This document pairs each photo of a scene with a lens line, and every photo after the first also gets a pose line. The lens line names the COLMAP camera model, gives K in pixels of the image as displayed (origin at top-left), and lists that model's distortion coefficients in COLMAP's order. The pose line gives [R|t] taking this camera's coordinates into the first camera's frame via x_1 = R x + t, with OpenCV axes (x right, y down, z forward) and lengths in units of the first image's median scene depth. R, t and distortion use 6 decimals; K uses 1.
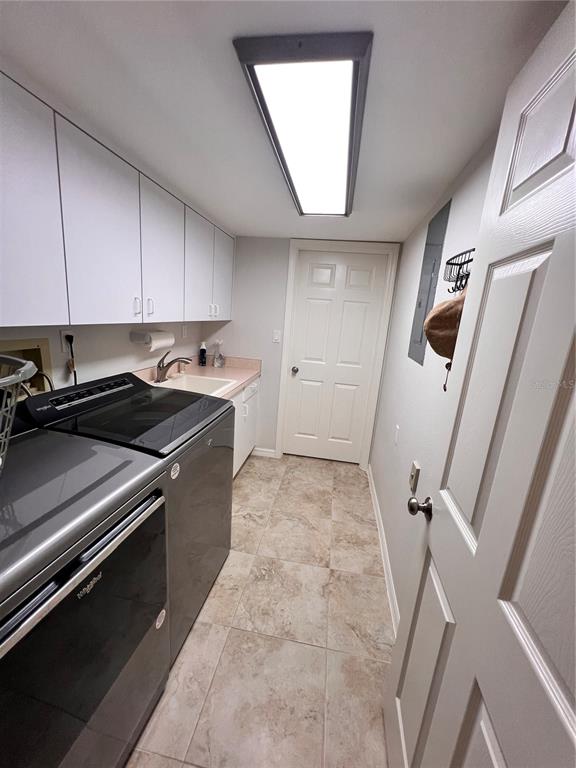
lens RADIAL K [[306.6, 0, 288.3], [0, 306.6, 386.7], [0, 0, 1]] dist [-0.000150, -0.000332]
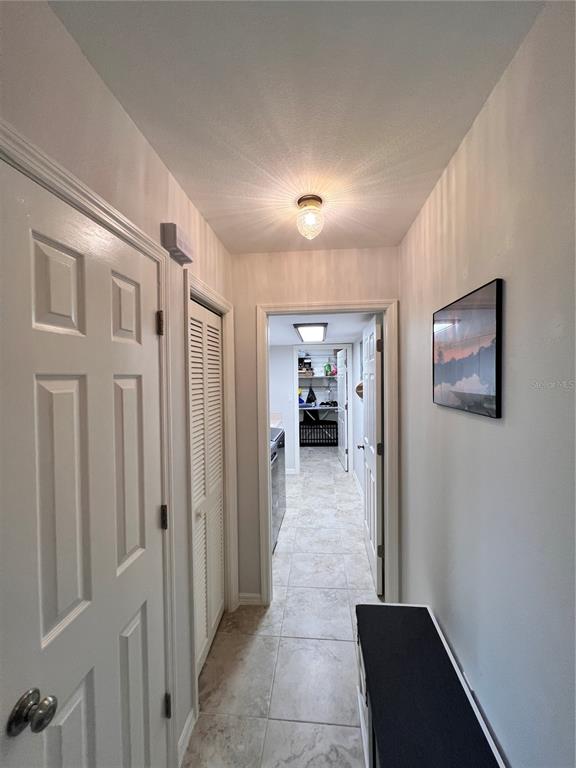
lens RADIAL K [[306.6, 0, 288.8], [0, 306.6, 382.8], [0, 0, 1]] dist [-0.000150, -0.000332]
pose [[0.994251, -0.090162, 0.057750, -0.211816], [0.100184, 0.973702, -0.204615, 0.160226], [-0.037783, 0.209225, 0.977137, -1.068510]]
